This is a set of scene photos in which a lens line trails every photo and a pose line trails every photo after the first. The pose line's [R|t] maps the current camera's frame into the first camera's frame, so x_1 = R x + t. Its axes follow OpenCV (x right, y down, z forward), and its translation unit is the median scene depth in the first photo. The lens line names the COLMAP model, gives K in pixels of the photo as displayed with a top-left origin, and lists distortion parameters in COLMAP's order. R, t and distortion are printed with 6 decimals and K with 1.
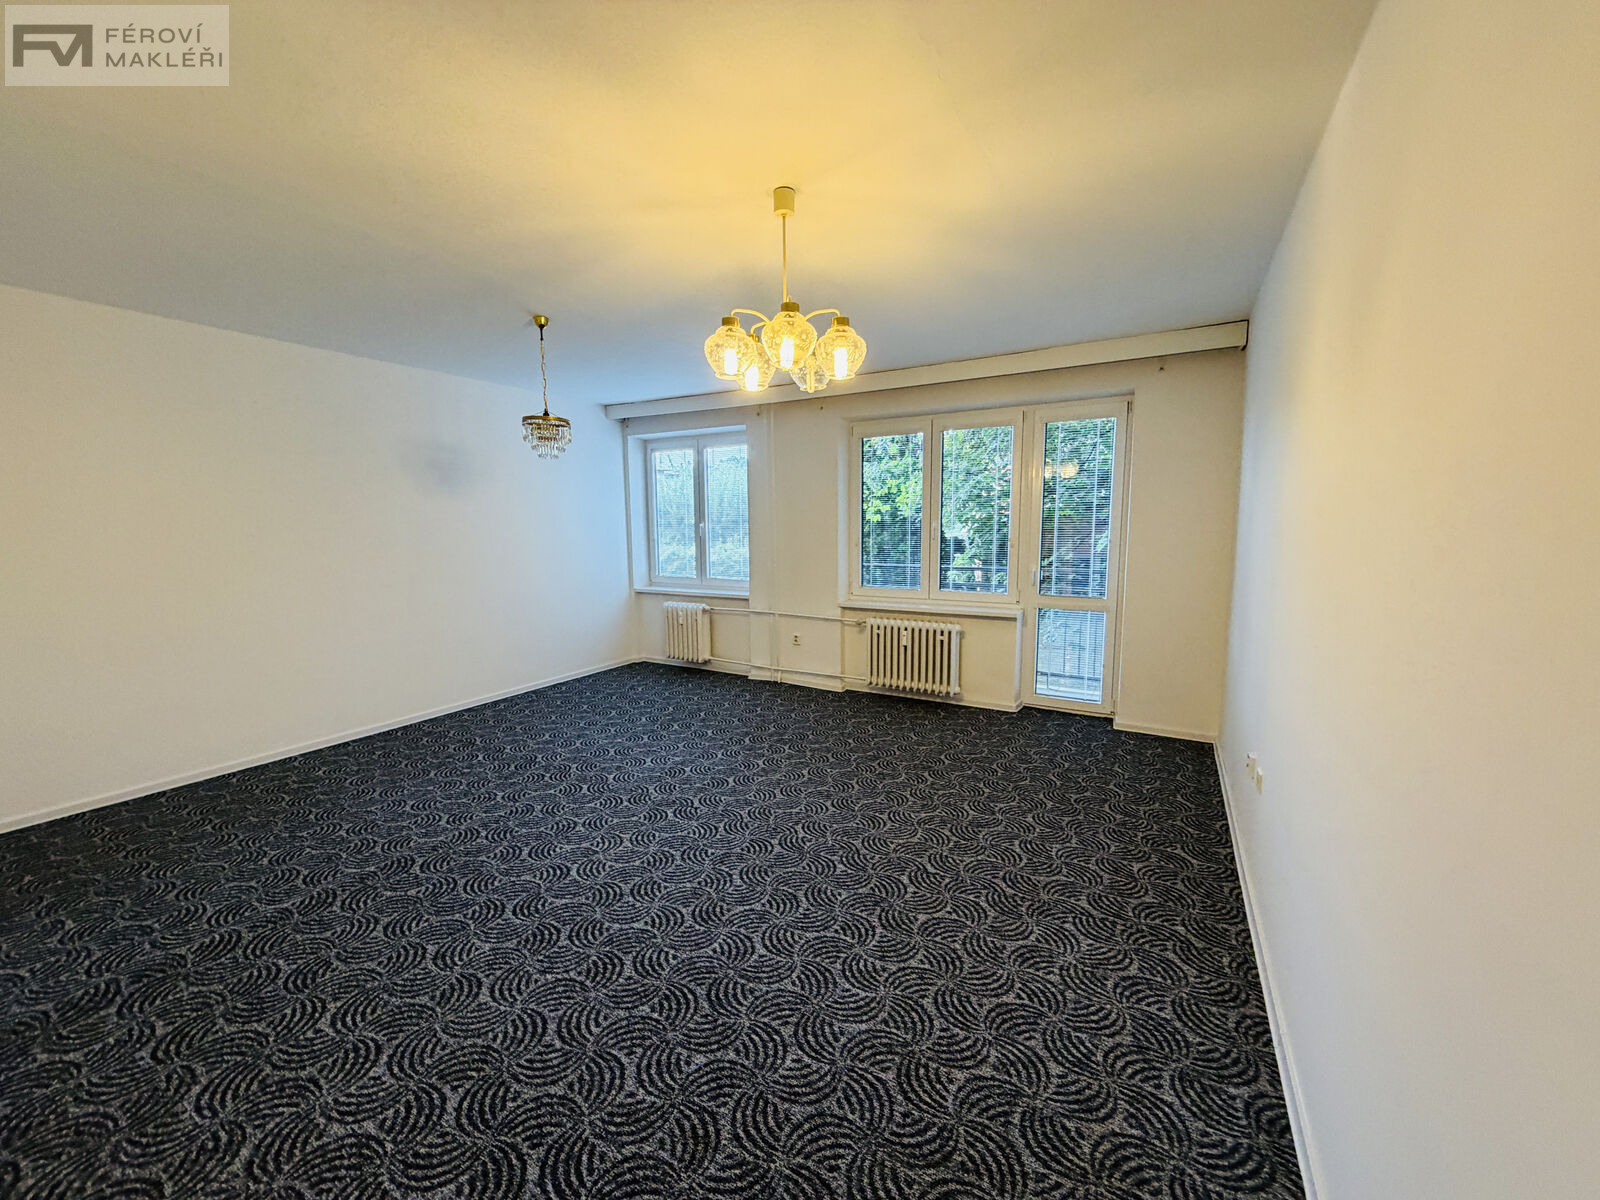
lens RADIAL K [[635.7, 0, 795.2], [0, 635.7, 602.3], [0, 0, 1]] dist [-0.001229, 0.000390]
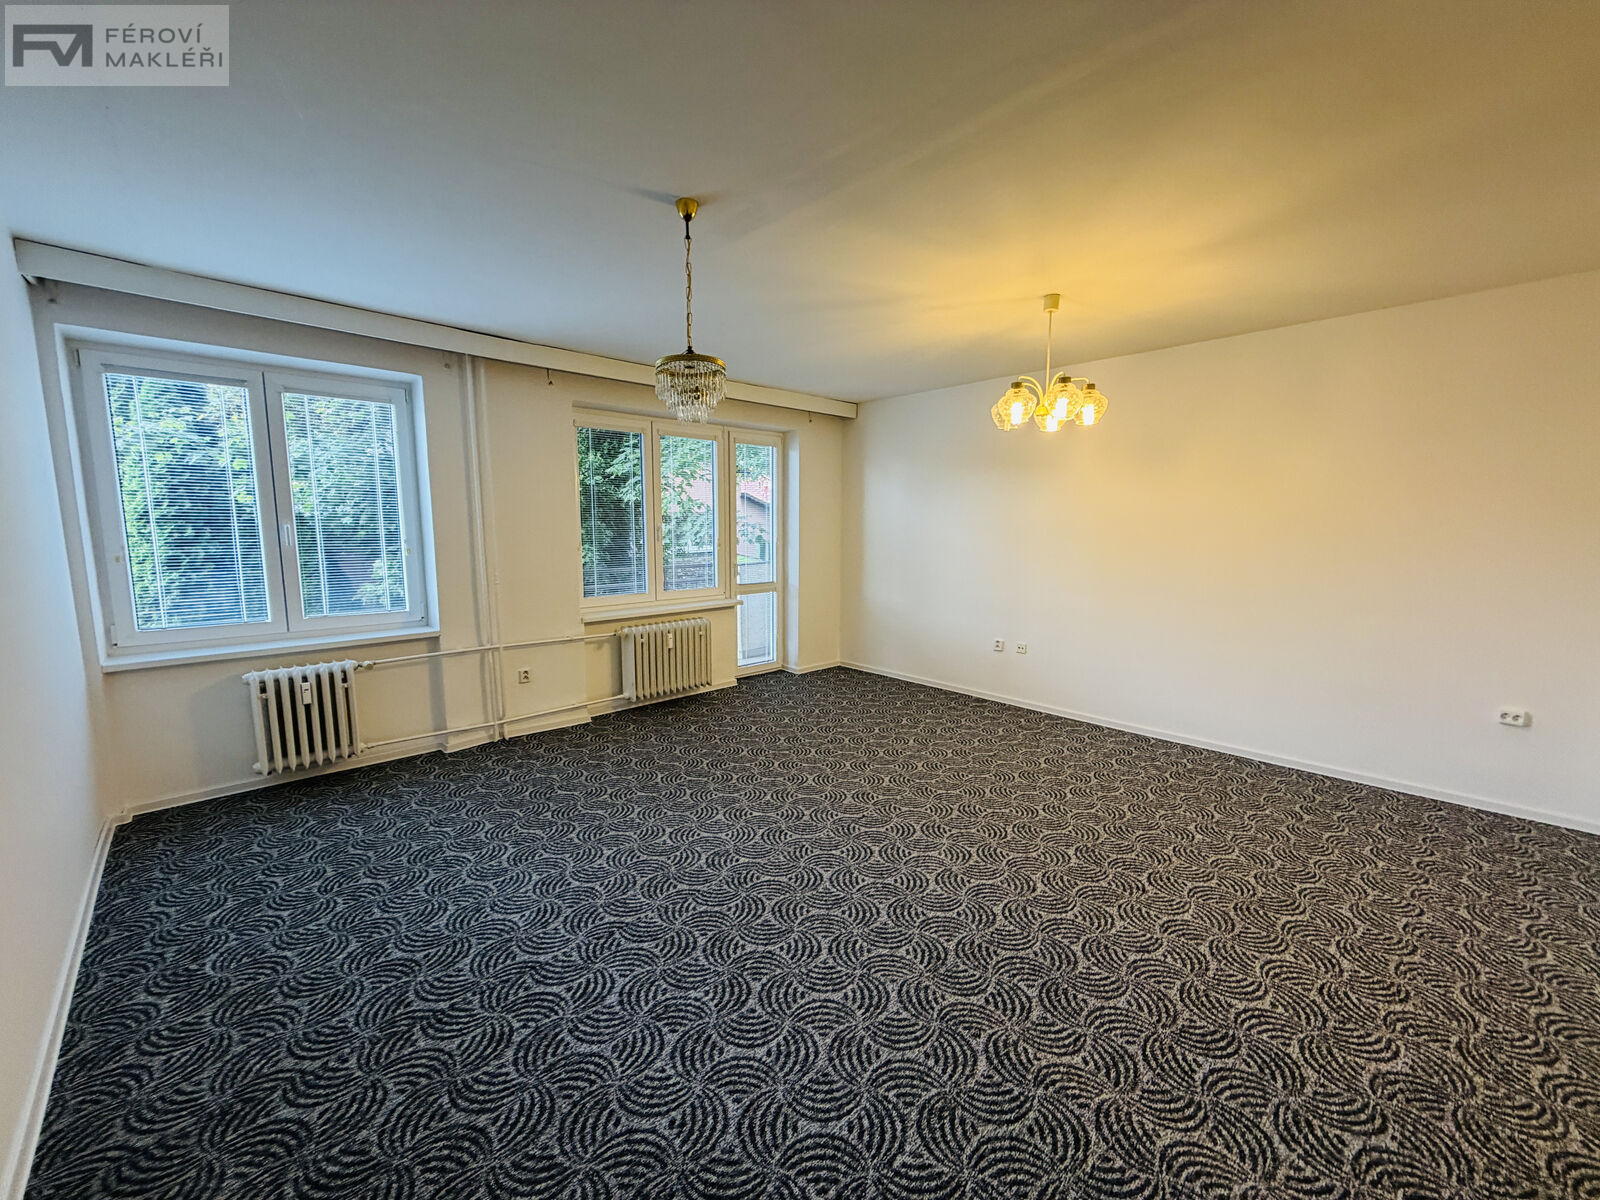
lens RADIAL K [[635.7, 0, 795.2], [0, 635.7, 602.3], [0, 0, 1]] dist [-0.001229, 0.000390]
pose [[0.286857, -0.111769, 0.951431, -1.372798], [0.115954, 0.989919, 0.081330, -0.119118], [-0.950930, 0.086993, 0.296925, 0.995541]]
